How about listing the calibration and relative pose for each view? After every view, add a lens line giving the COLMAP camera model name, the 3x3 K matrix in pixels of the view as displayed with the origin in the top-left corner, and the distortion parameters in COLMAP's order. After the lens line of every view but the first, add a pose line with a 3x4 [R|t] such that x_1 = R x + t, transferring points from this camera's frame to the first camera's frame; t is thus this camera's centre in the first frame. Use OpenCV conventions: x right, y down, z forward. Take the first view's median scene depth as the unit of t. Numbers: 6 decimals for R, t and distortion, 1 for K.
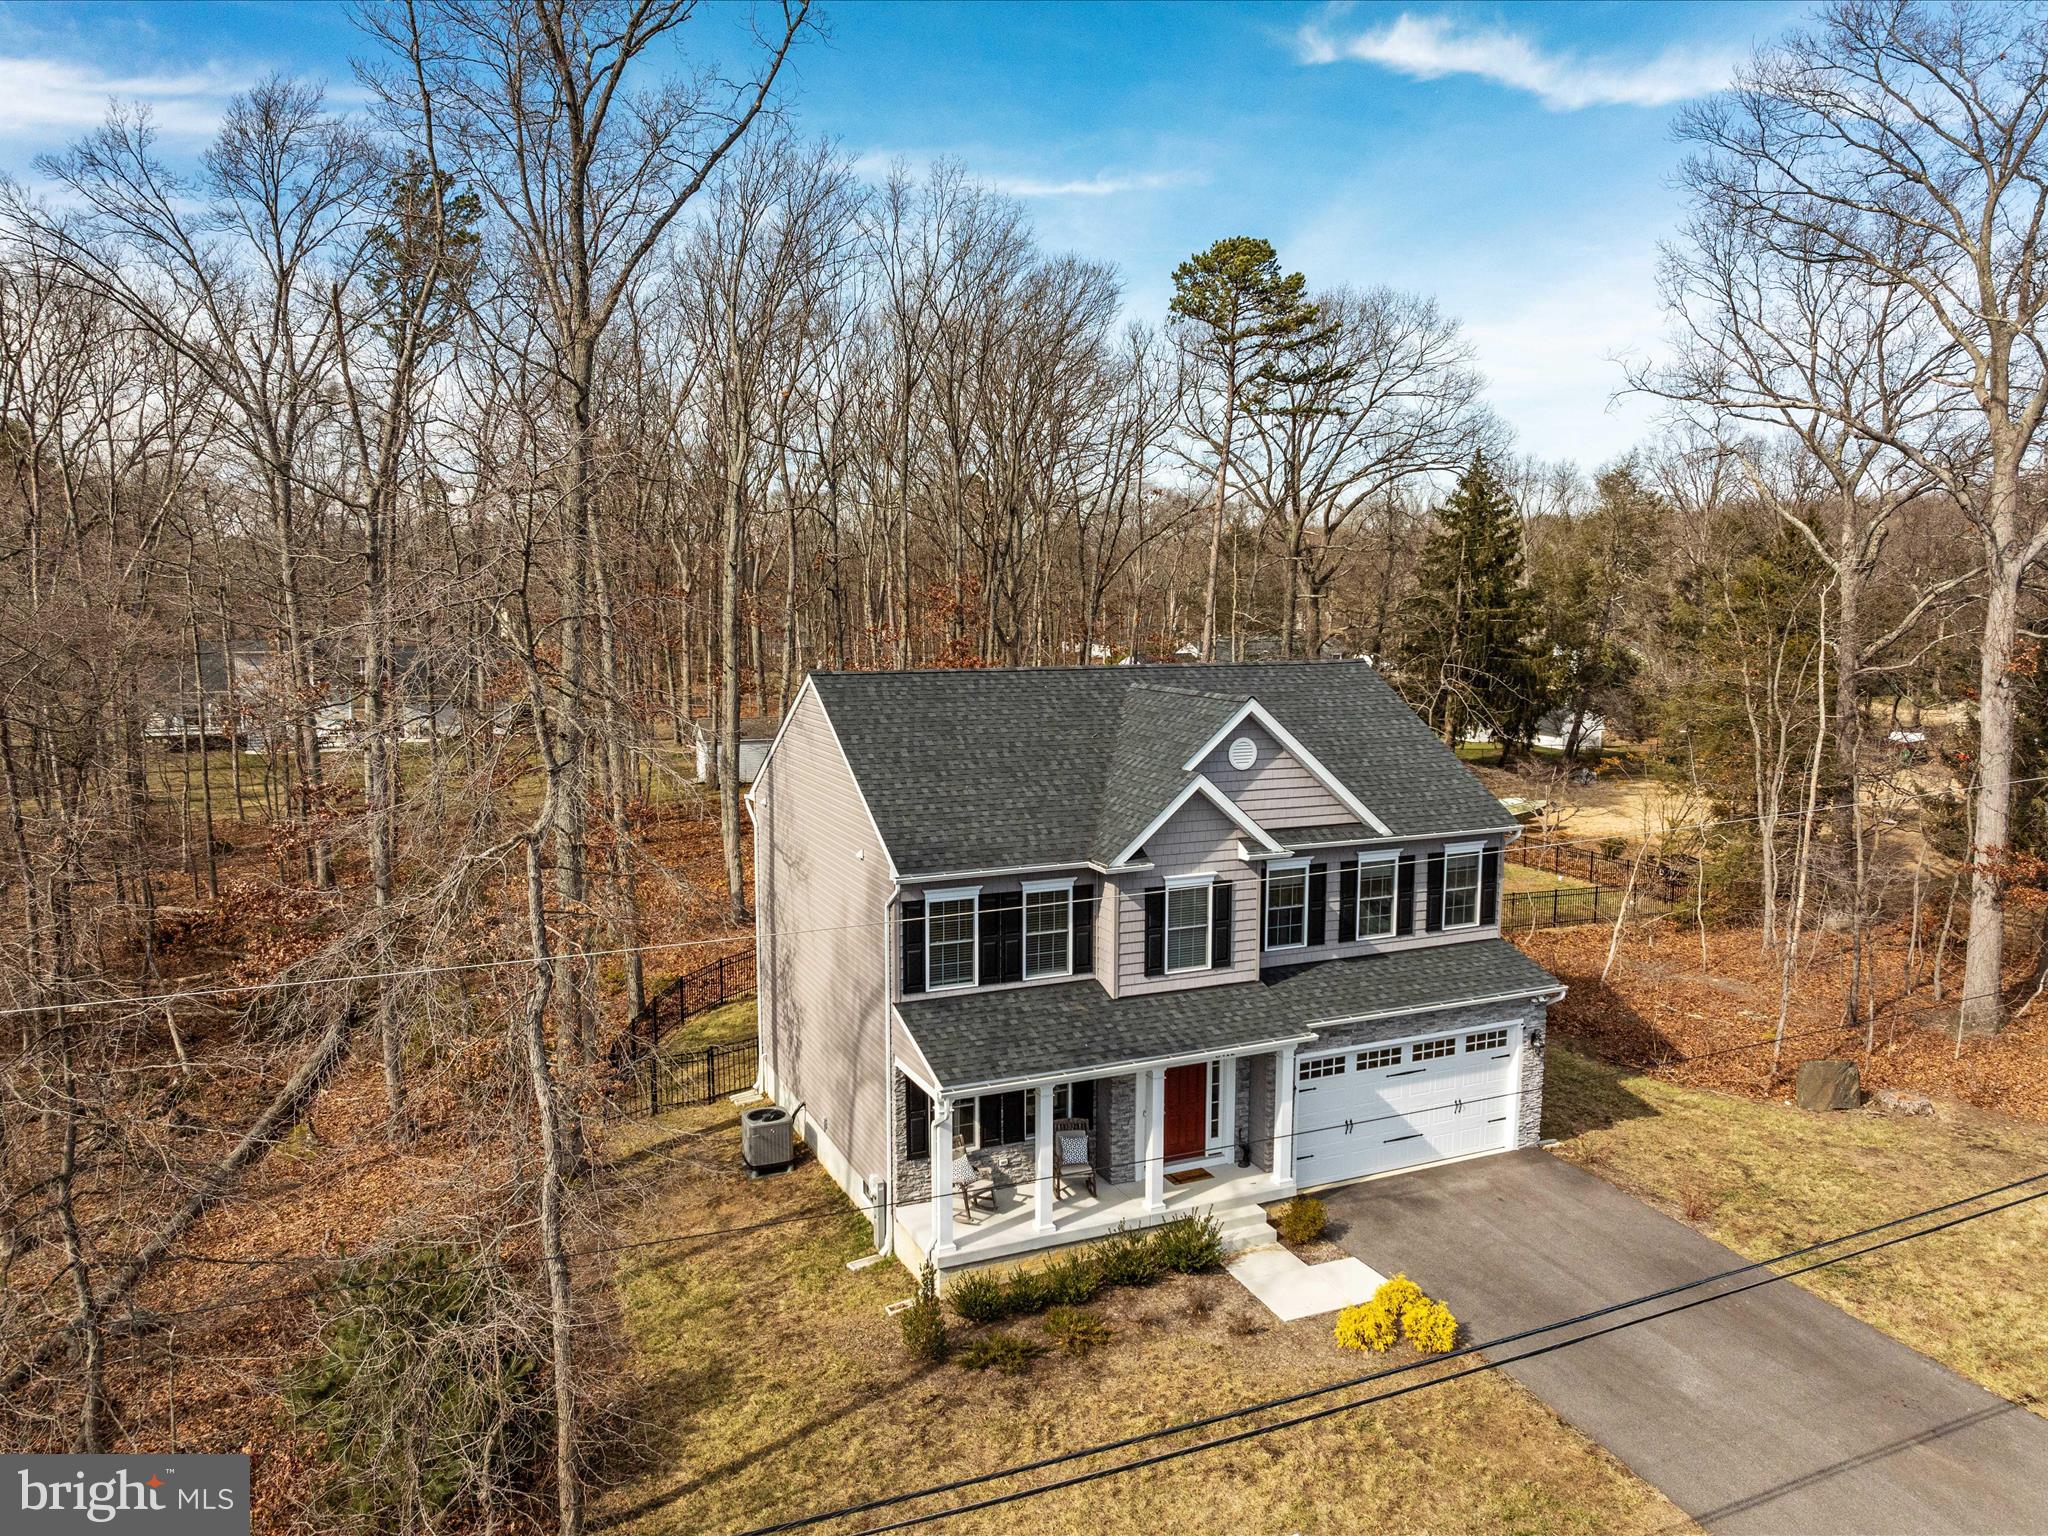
lens RADIAL K [[1432.2, 0, 1024.0], [0, 1432.2, 768.0], [0, 0, 1]] dist [-0.037609, 0.000565]
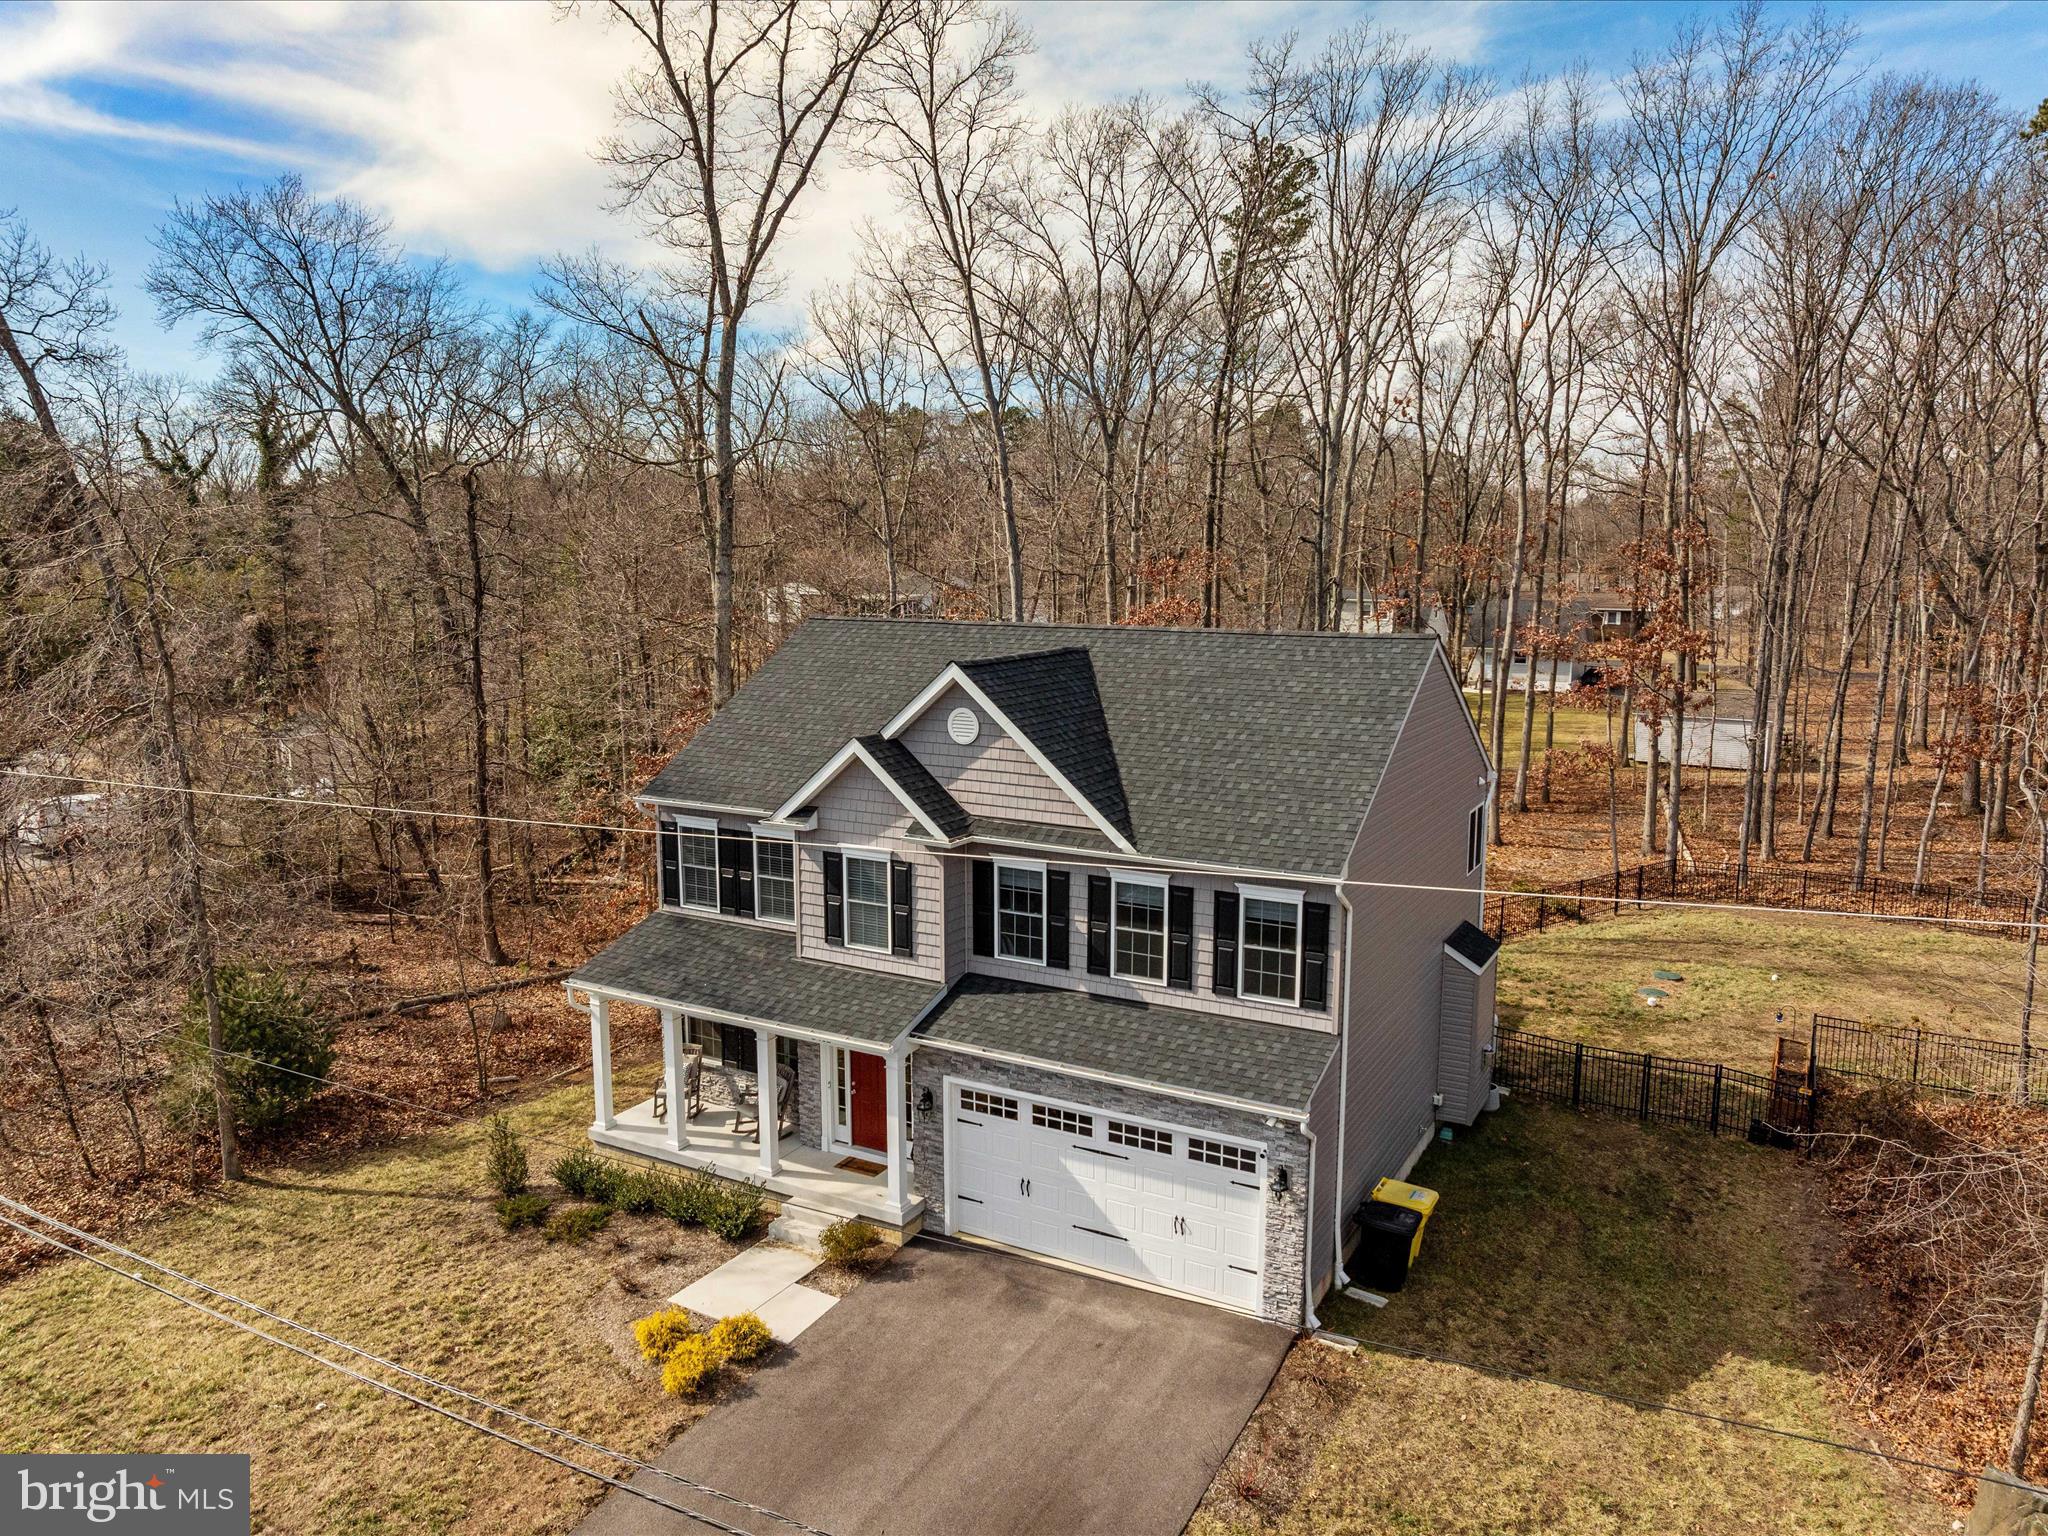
lens RADIAL K [[1432.2, 0, 1024.0], [0, 1432.2, 768.0], [0, 0, 1]] dist [-0.037609, 0.000565]
pose [[0.597730, 0.123987, -0.792052, 0.885154], [-0.097288, 0.991885, 0.081849, -0.060786], [0.795773, 0.028133, 0.604941, 0.505943]]
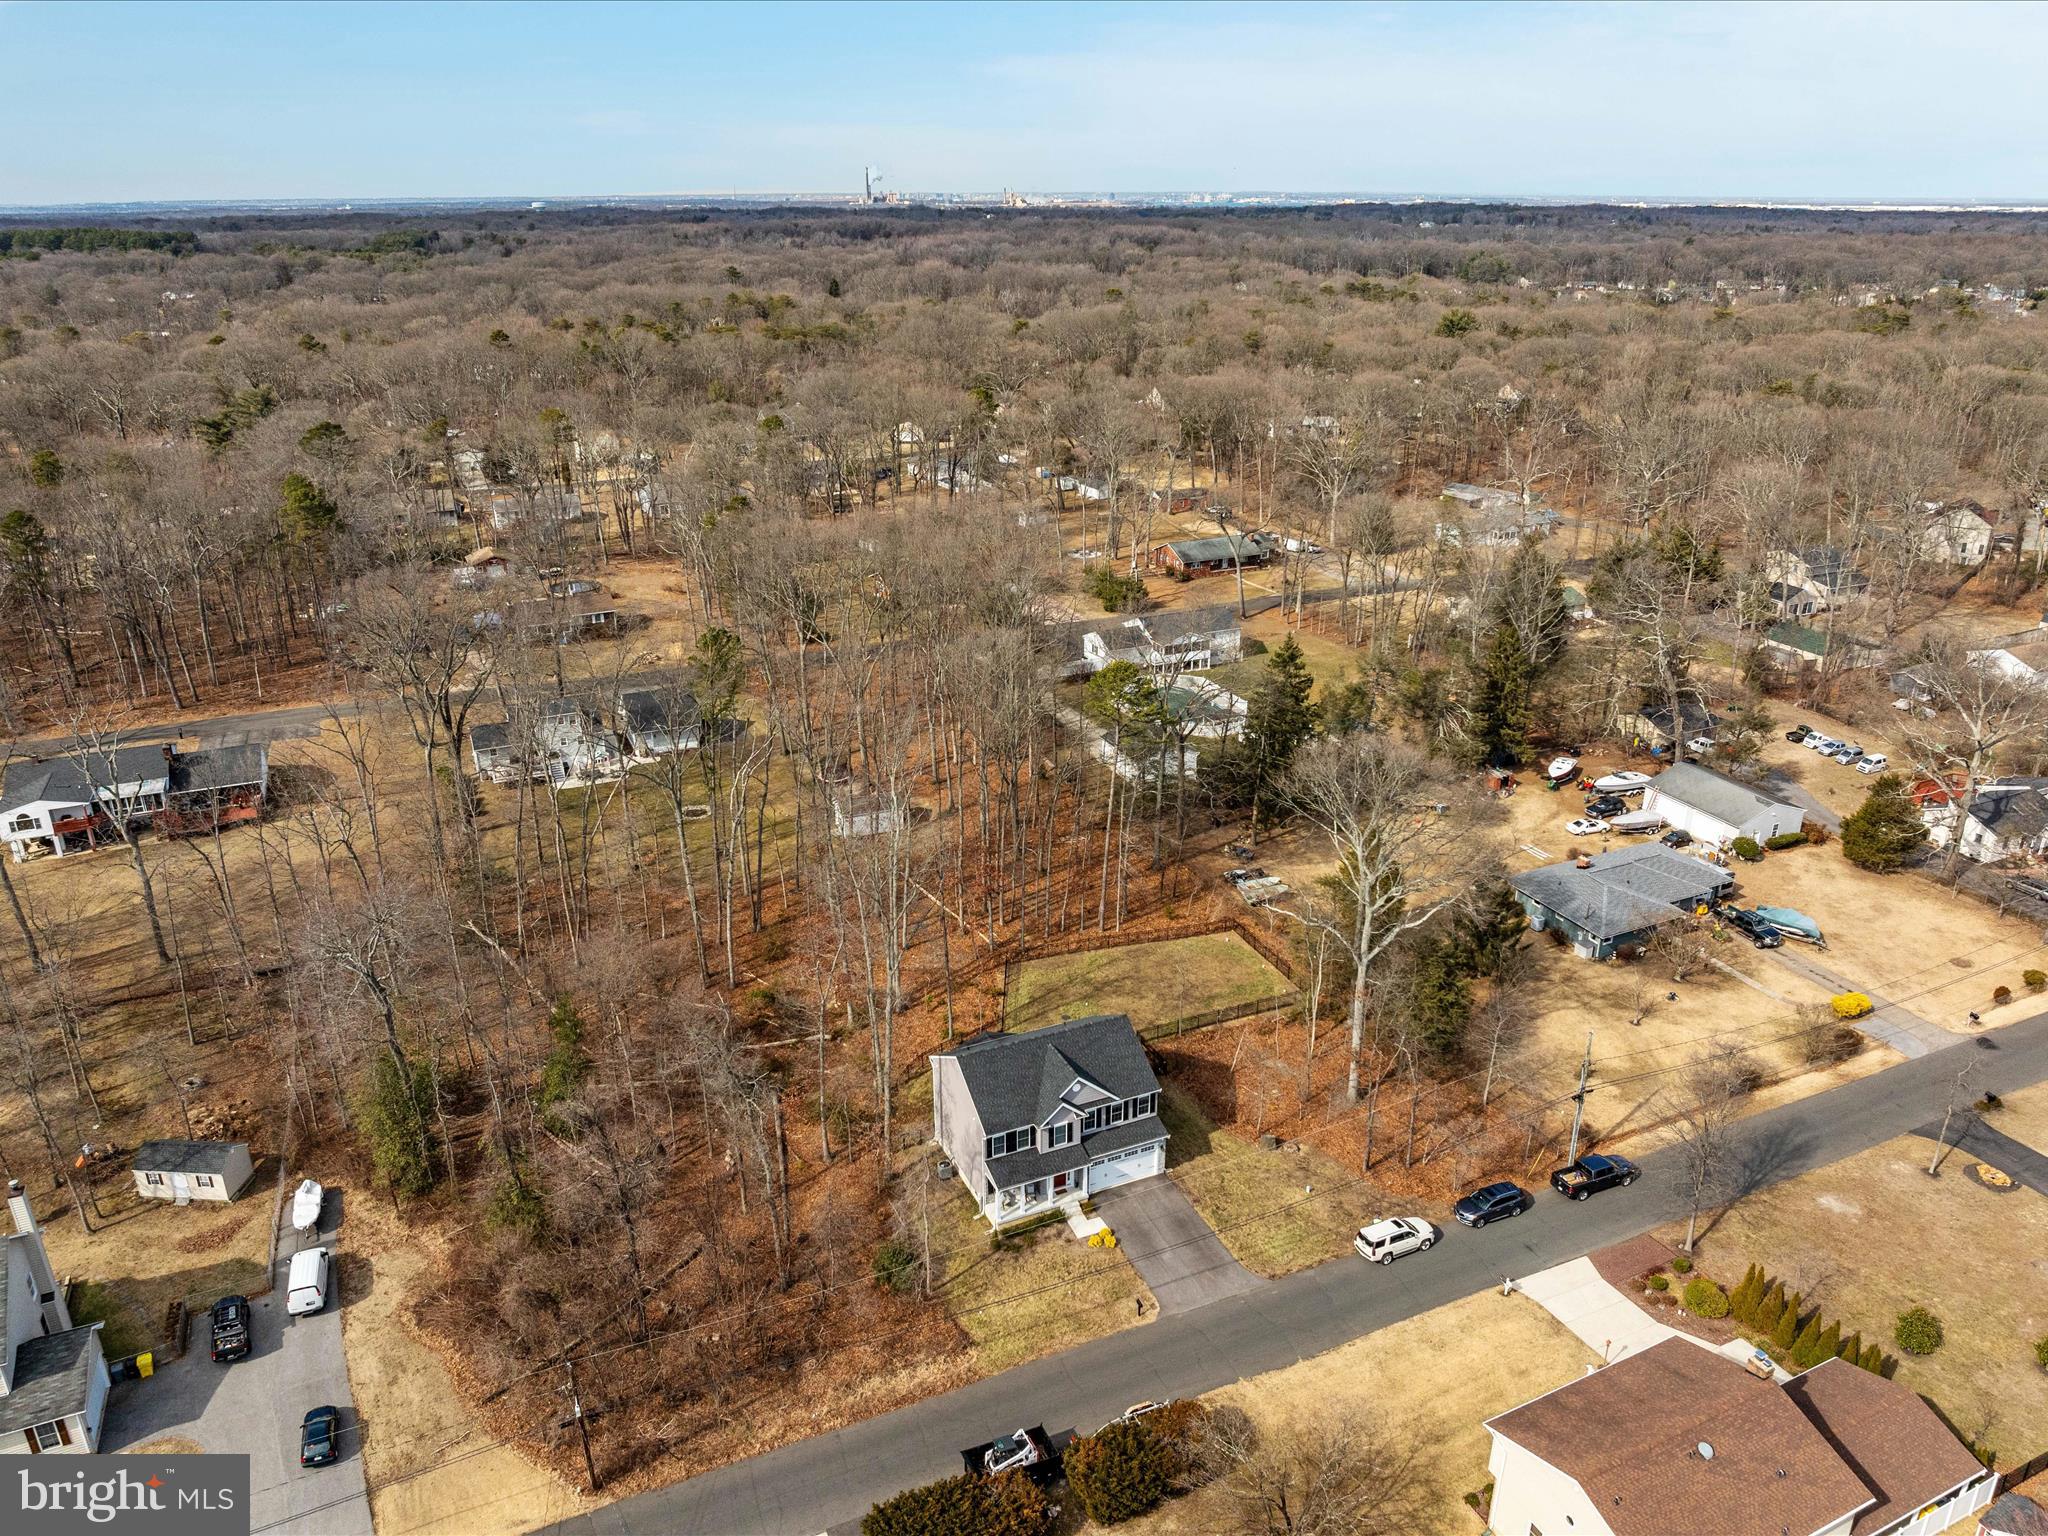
lens RADIAL K [[1432.2, 0, 1024.0], [0, 1432.2, 768.0], [0, 0, 1]] dist [-0.037609, 0.000565]
pose [[0.999988, -0.004496, -0.001900, 0.028671], [0.004836, 0.965427, 0.260628, -1.787958], [0.000663, -0.260634, 0.965437, -2.369871]]
